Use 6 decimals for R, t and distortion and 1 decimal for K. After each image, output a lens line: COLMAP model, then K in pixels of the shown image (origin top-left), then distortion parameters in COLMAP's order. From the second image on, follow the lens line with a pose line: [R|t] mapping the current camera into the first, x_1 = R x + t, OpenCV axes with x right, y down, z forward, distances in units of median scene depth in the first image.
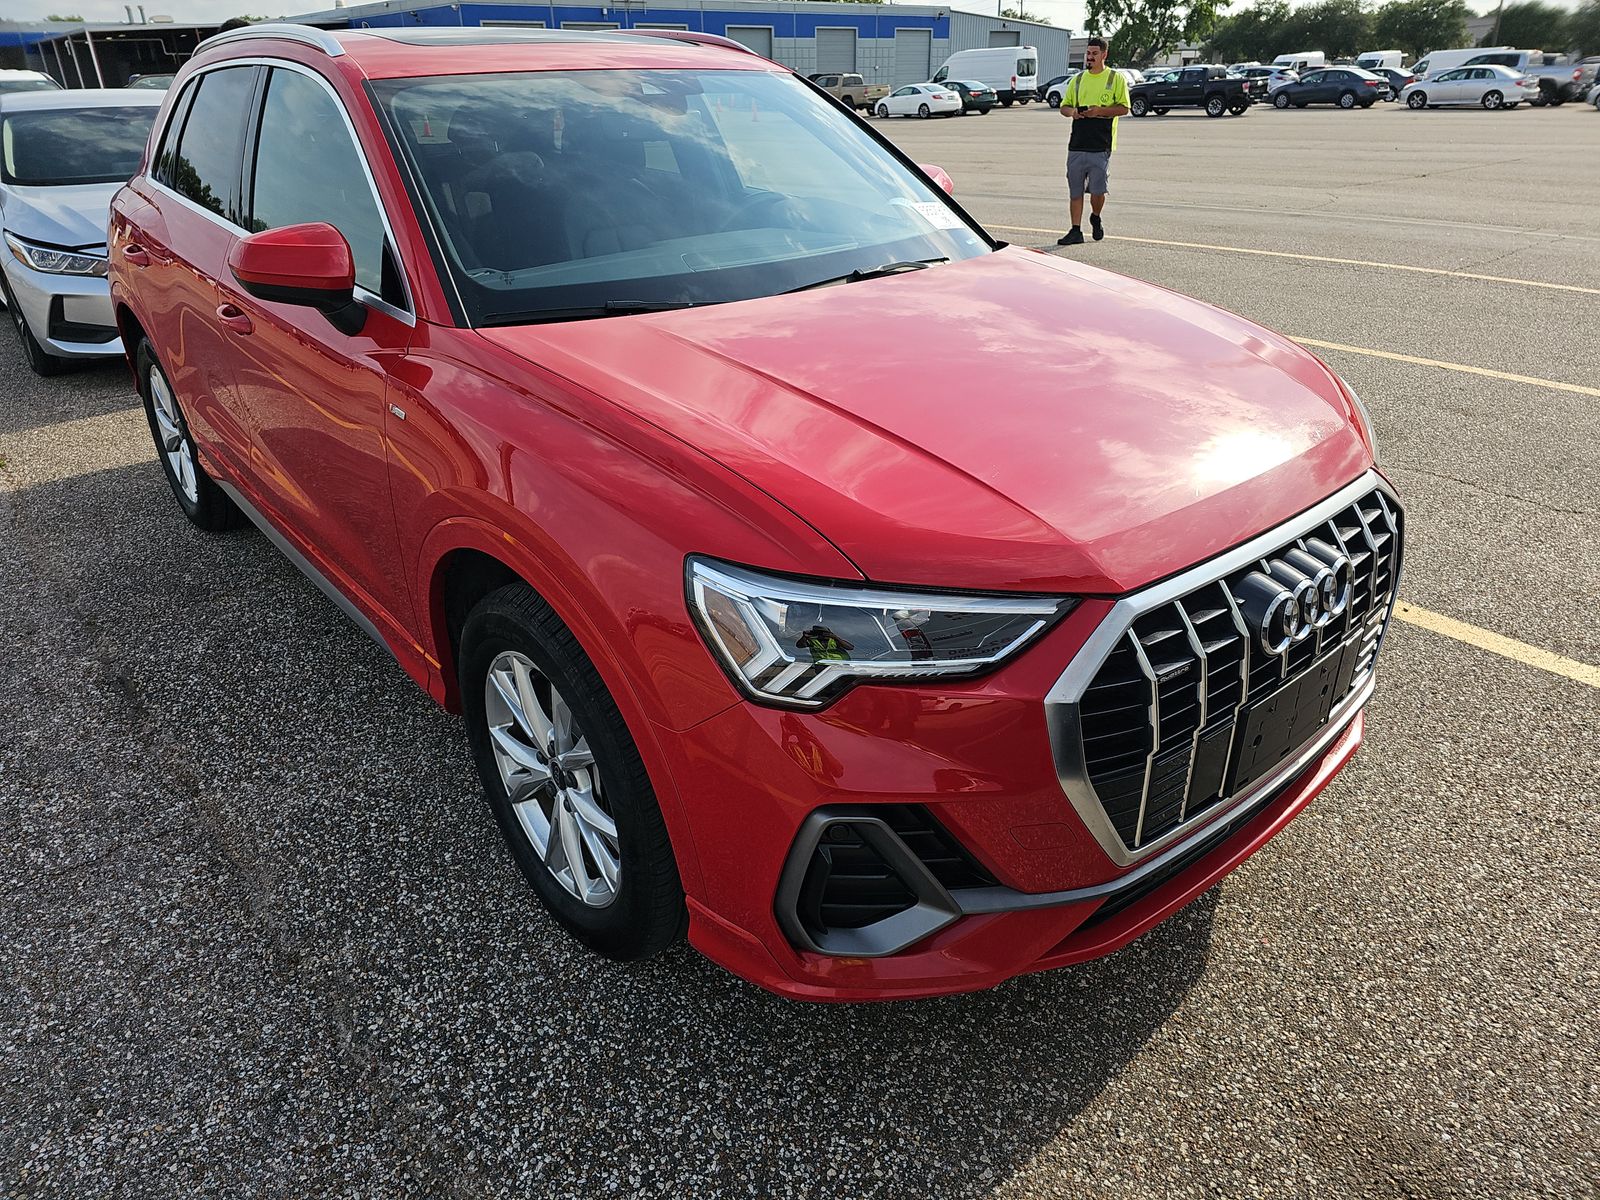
lens RADIAL K [[1084.1, 0, 800.0], [0, 1084.1, 600.0], [0, 0, 1]] dist [0.044921, -0.045580]
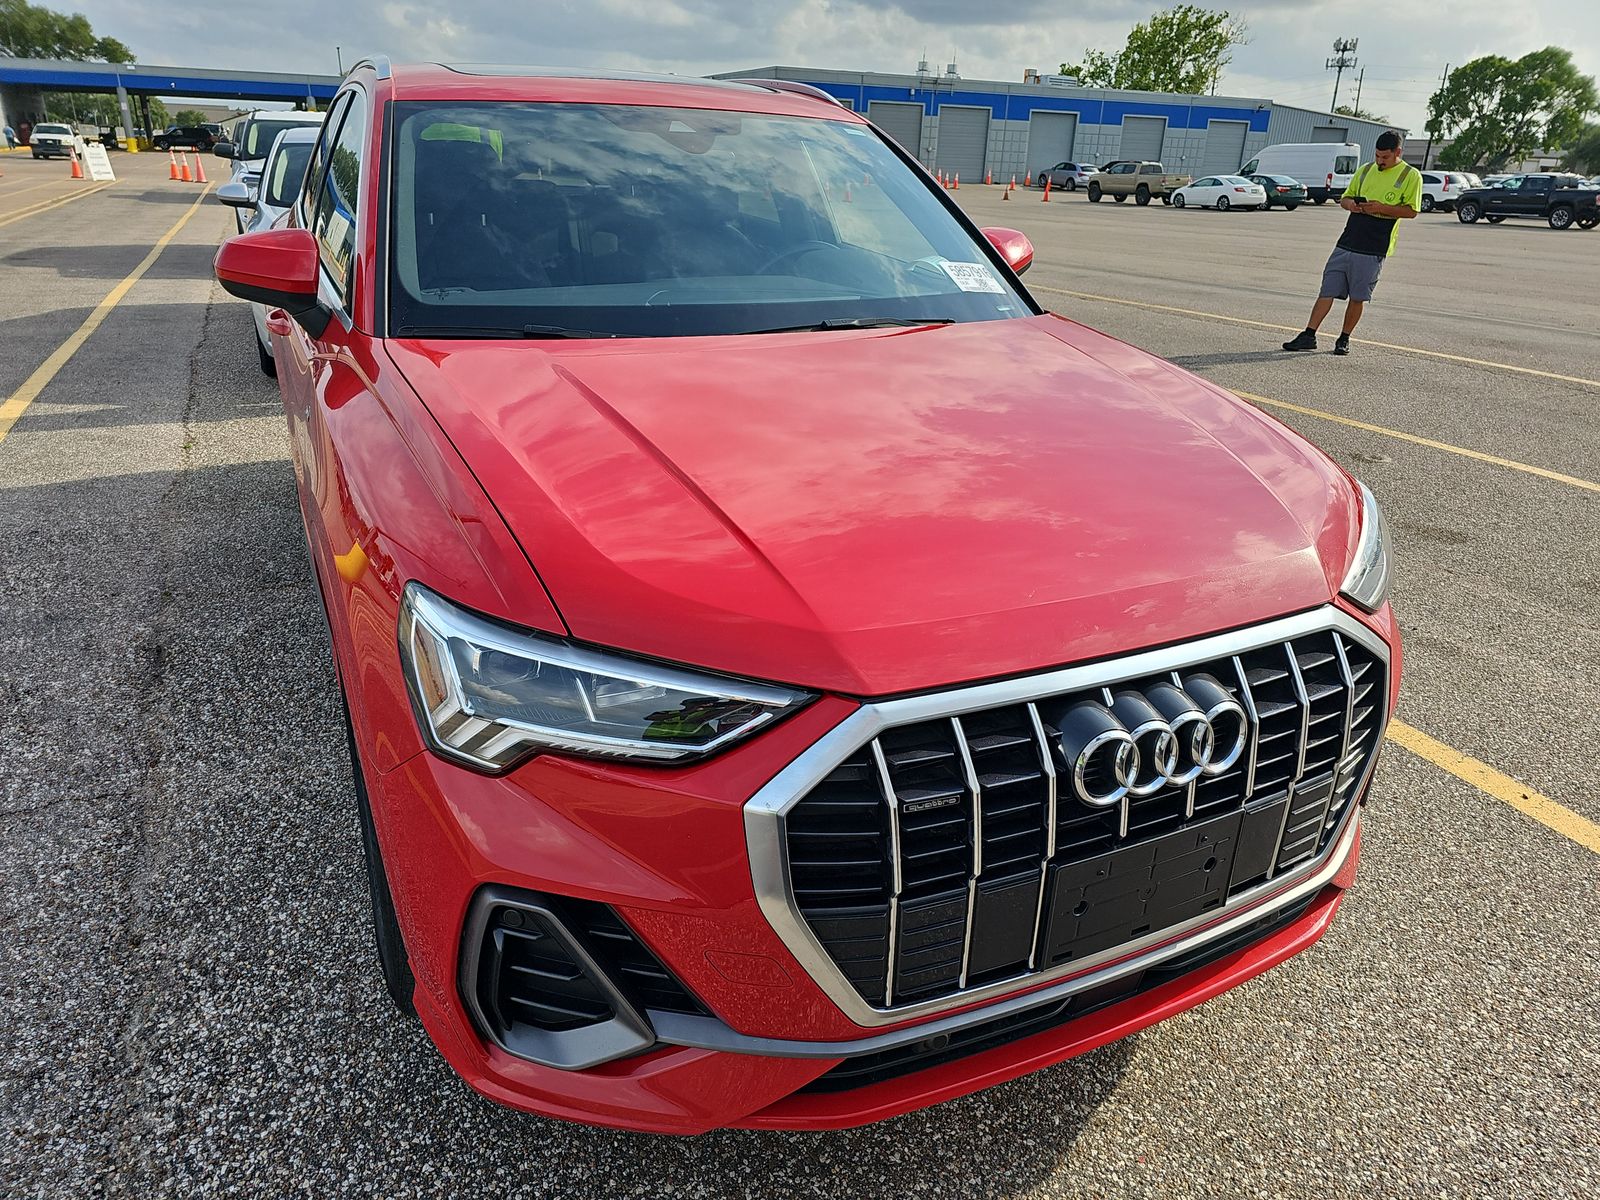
lens RADIAL K [[1096.5, 0, 802.5], [0, 1096.5, 611.5], [0, 0, 1]] dist [0.033289, -0.028877]
pose [[0.967242, 0.139609, -0.212018, 0.318008], [-0.151101, 0.987752, -0.038919, -0.023270], [0.203987, 0.069680, 0.976491, 0.122881]]
